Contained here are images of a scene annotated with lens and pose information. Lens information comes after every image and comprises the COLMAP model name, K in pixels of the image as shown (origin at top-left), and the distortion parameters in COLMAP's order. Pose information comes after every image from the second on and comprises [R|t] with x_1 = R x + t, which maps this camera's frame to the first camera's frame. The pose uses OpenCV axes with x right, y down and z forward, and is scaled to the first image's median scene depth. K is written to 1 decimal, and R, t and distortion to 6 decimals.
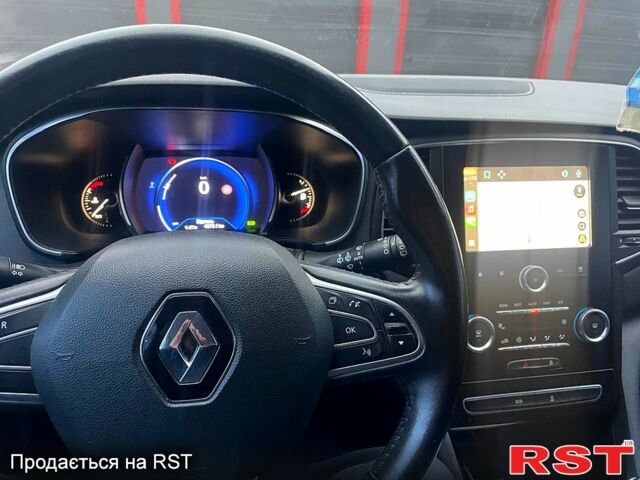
lens RADIAL K [[463.6, 0, 320.0], [0, 463.6, 240.0], [0, 0, 1]] dist [0.006253, -0.000377]
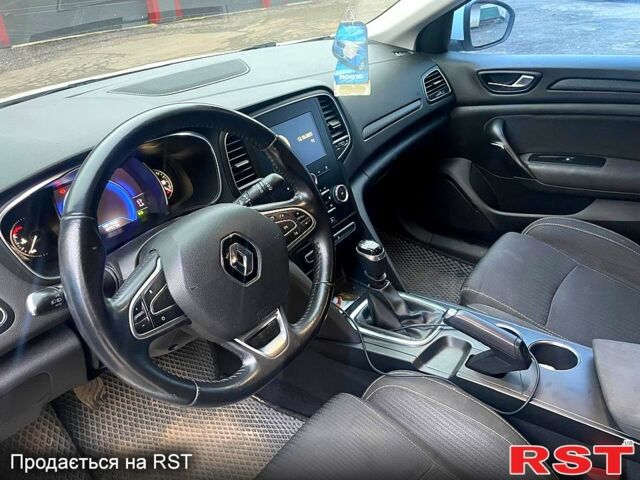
lens RADIAL K [[463.6, 0, 320.0], [0, 463.6, 240.0], [0, 0, 1]] dist [0.006253, -0.000377]
pose [[0.736908, -0.407213, 0.539577, -0.574929], [0.333707, 0.913298, 0.233508, -0.114518], [-0.587883, 0.007987, 0.808907, -0.473396]]
